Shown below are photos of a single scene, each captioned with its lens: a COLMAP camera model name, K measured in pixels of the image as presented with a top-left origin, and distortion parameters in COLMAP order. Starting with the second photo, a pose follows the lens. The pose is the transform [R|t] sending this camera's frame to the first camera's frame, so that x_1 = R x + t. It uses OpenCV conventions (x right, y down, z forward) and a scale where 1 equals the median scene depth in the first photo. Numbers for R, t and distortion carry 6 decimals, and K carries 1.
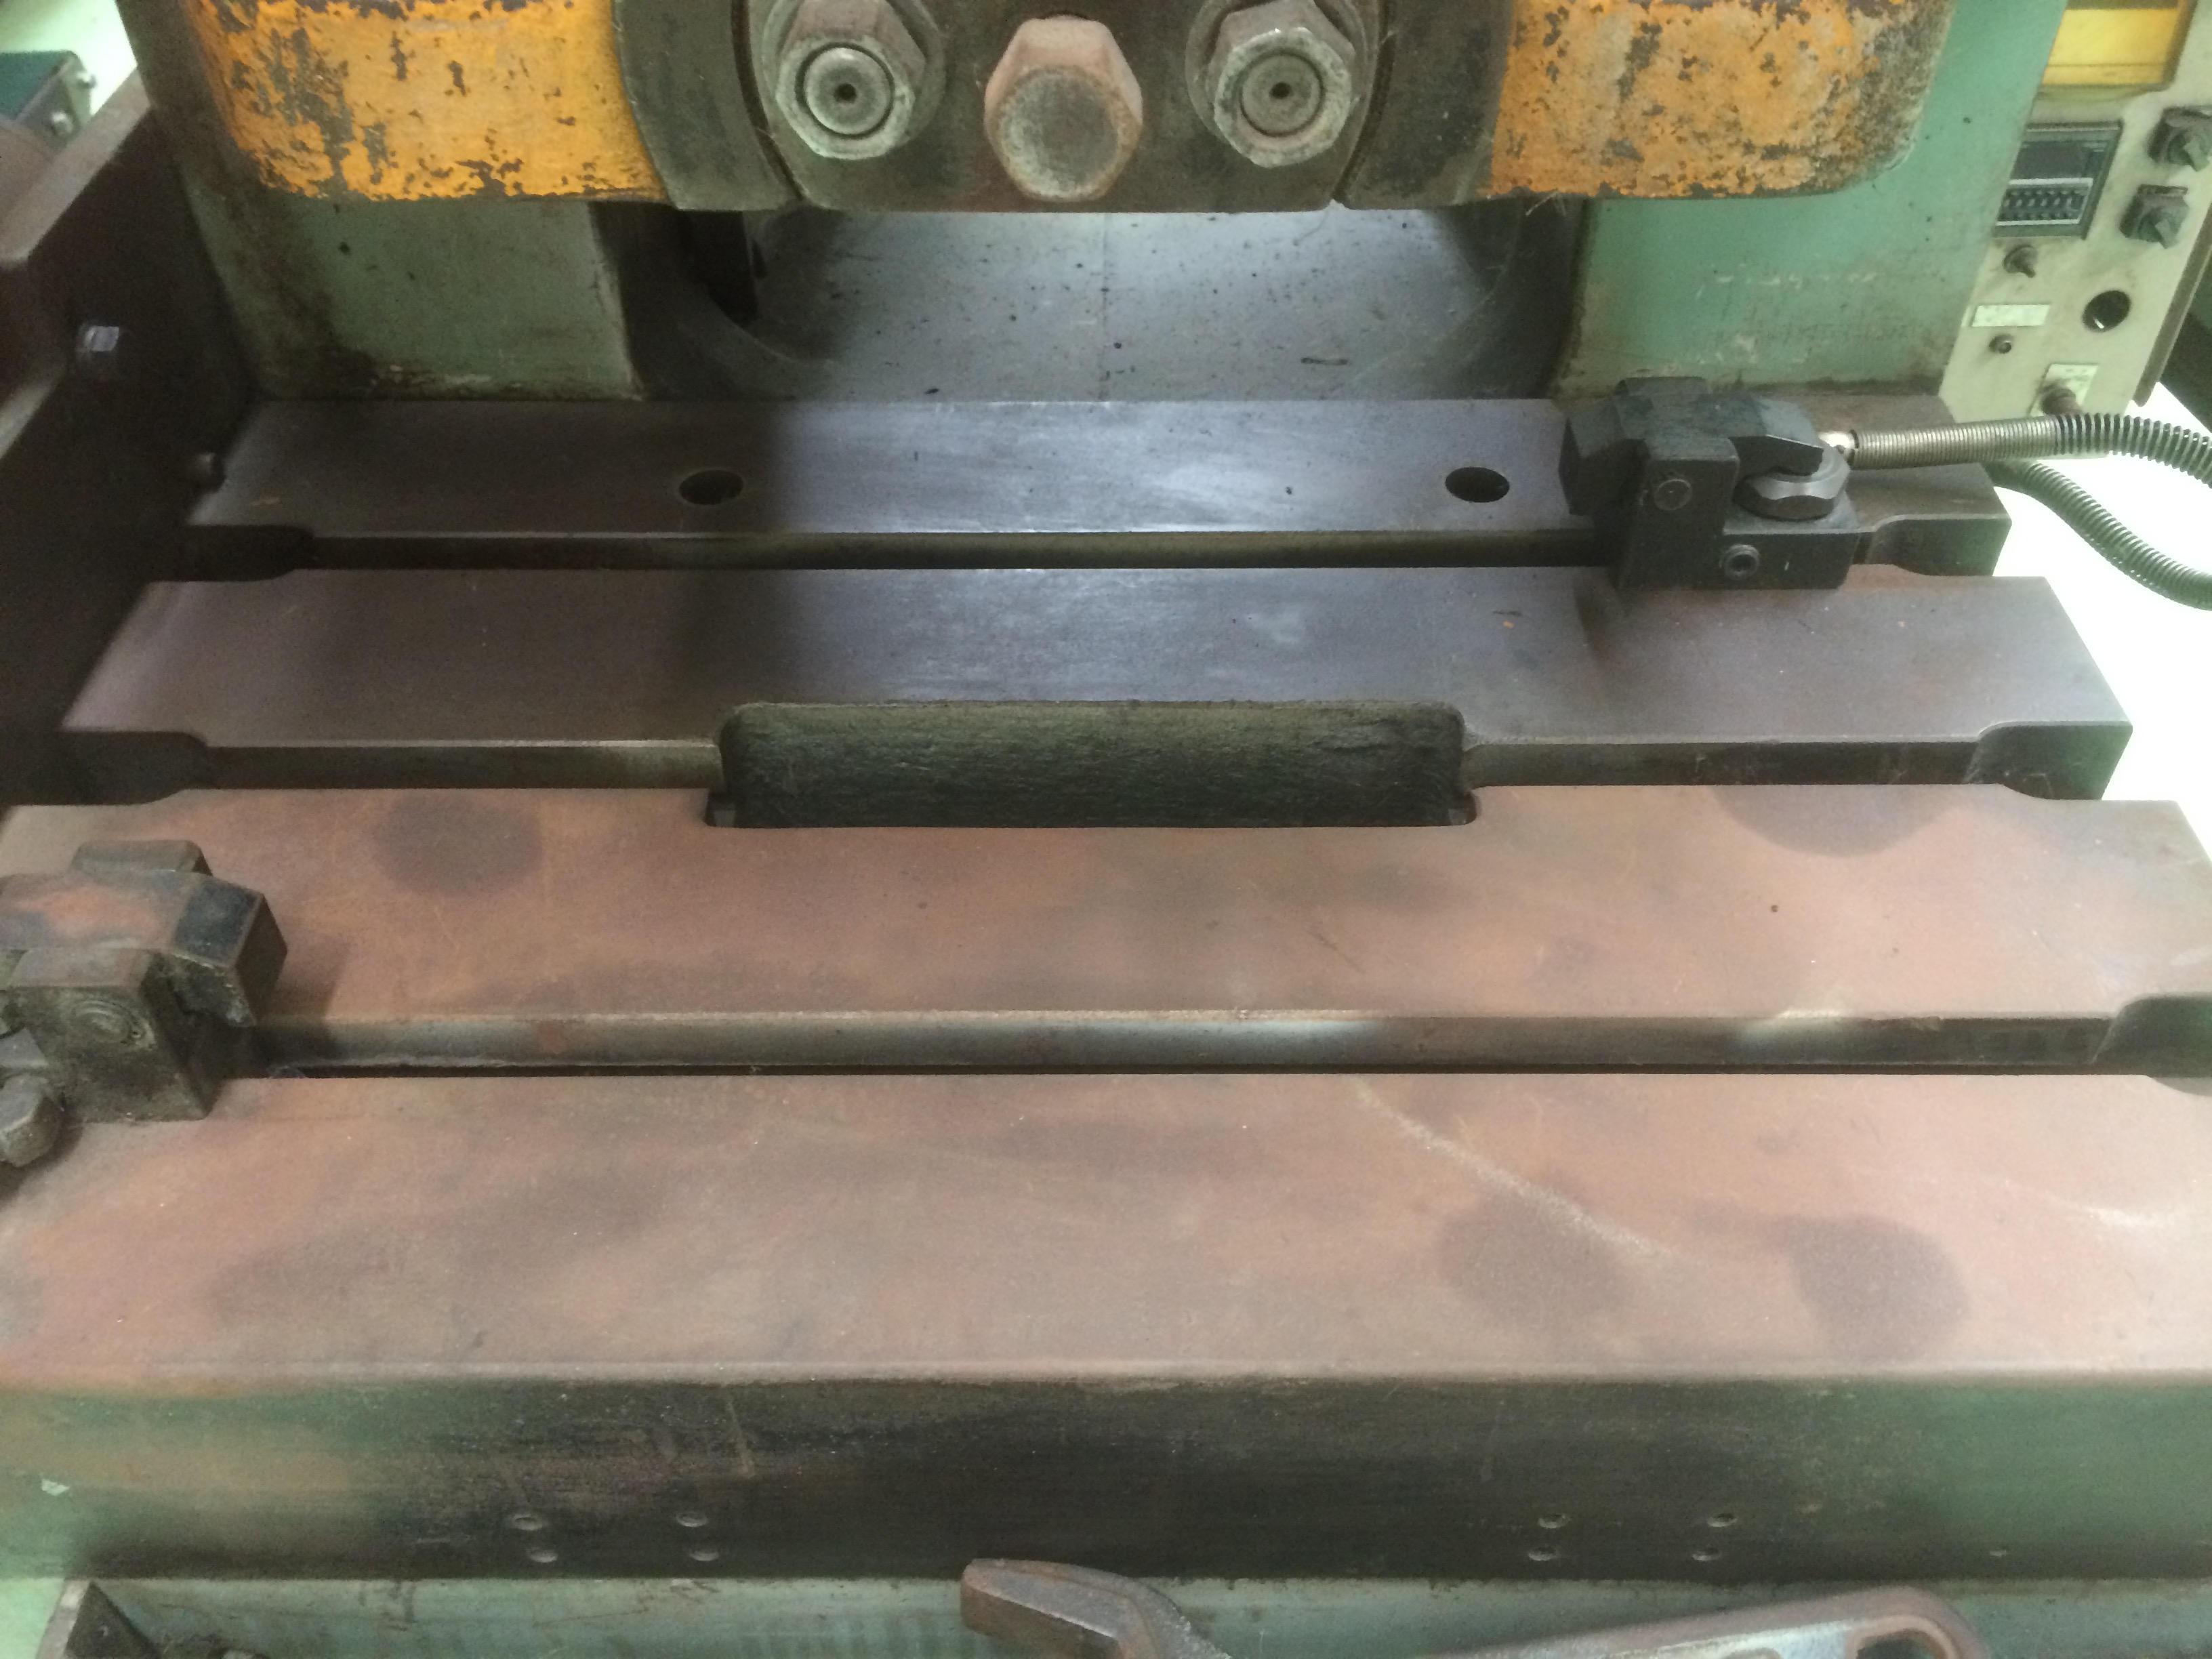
lens RADIAL K [[1908.7, 0, 1105.5], [0, 1908.7, 832.2], [0, 0, 1]] dist [0.059034, -0.091364]
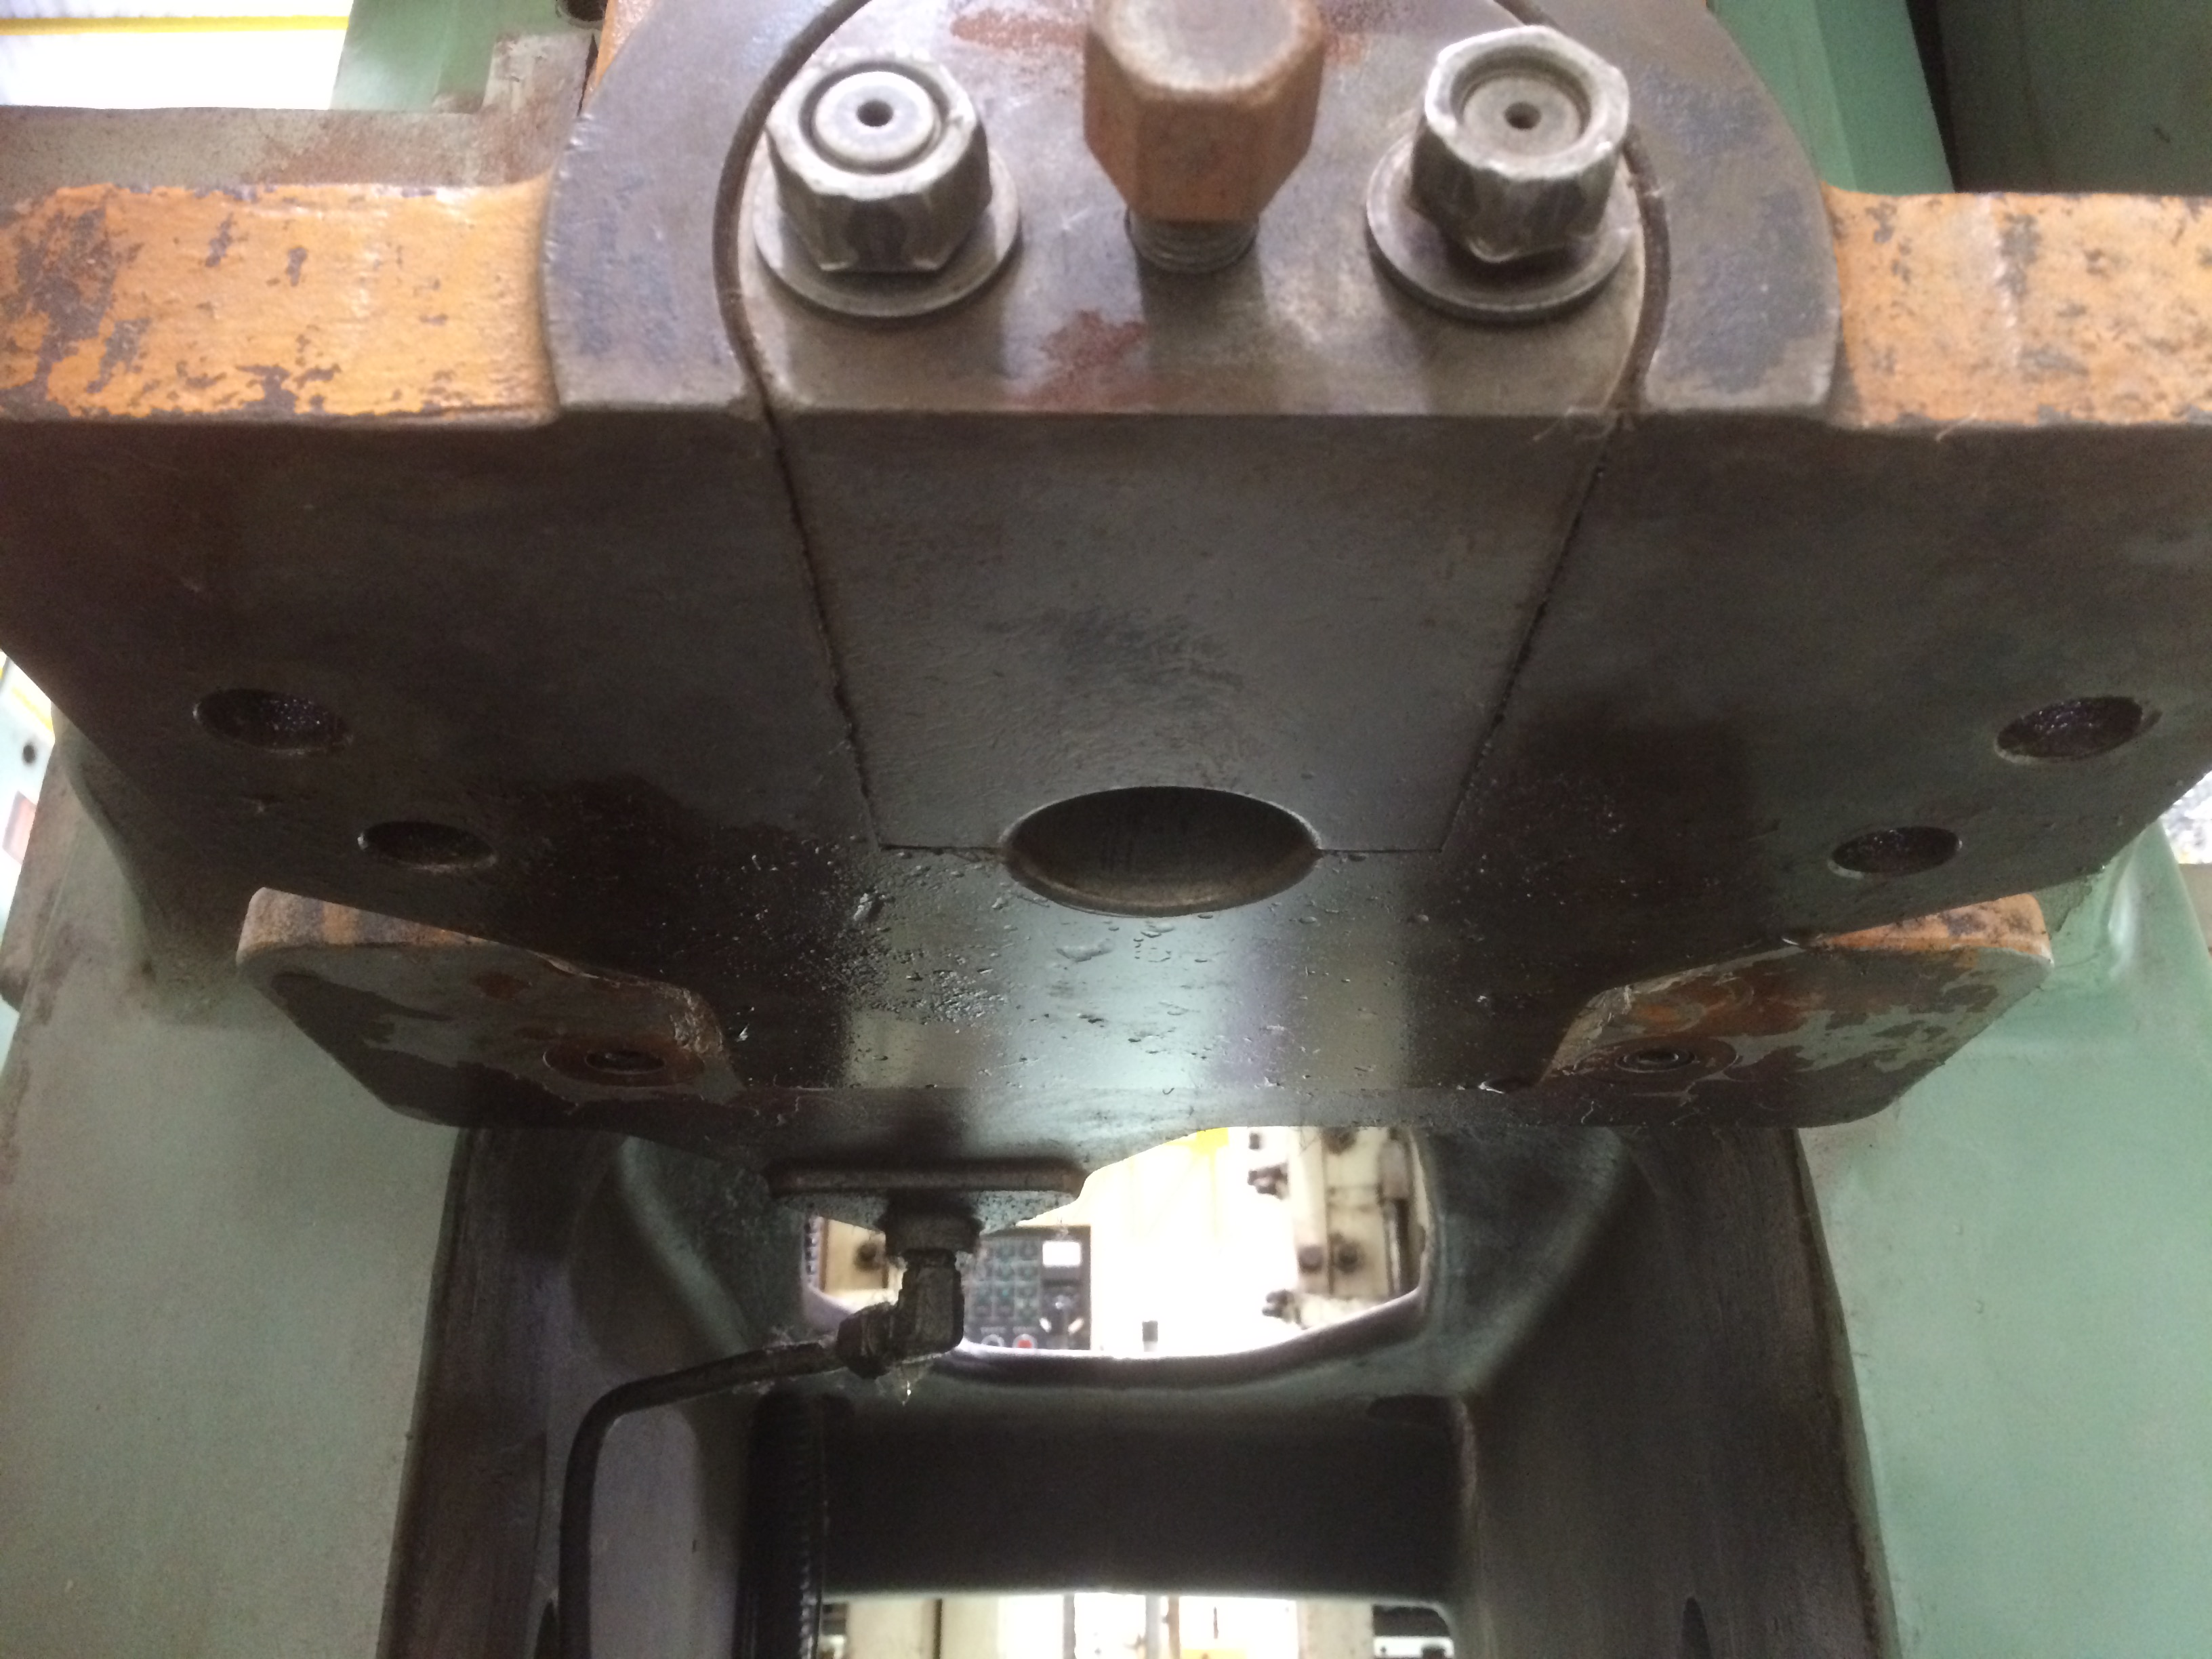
lens RADIAL K [[1908.7, 0, 1117.0], [0, 1908.7, 822.9], [0, 0, 1]] dist [0.059034, -0.091364]
pose [[0.999906, 0.009679, 0.009760, -0.050875], [0.005806, 0.346200, -0.938143, 0.307897], [-0.012459, 0.938111, 0.346111, 0.927137]]
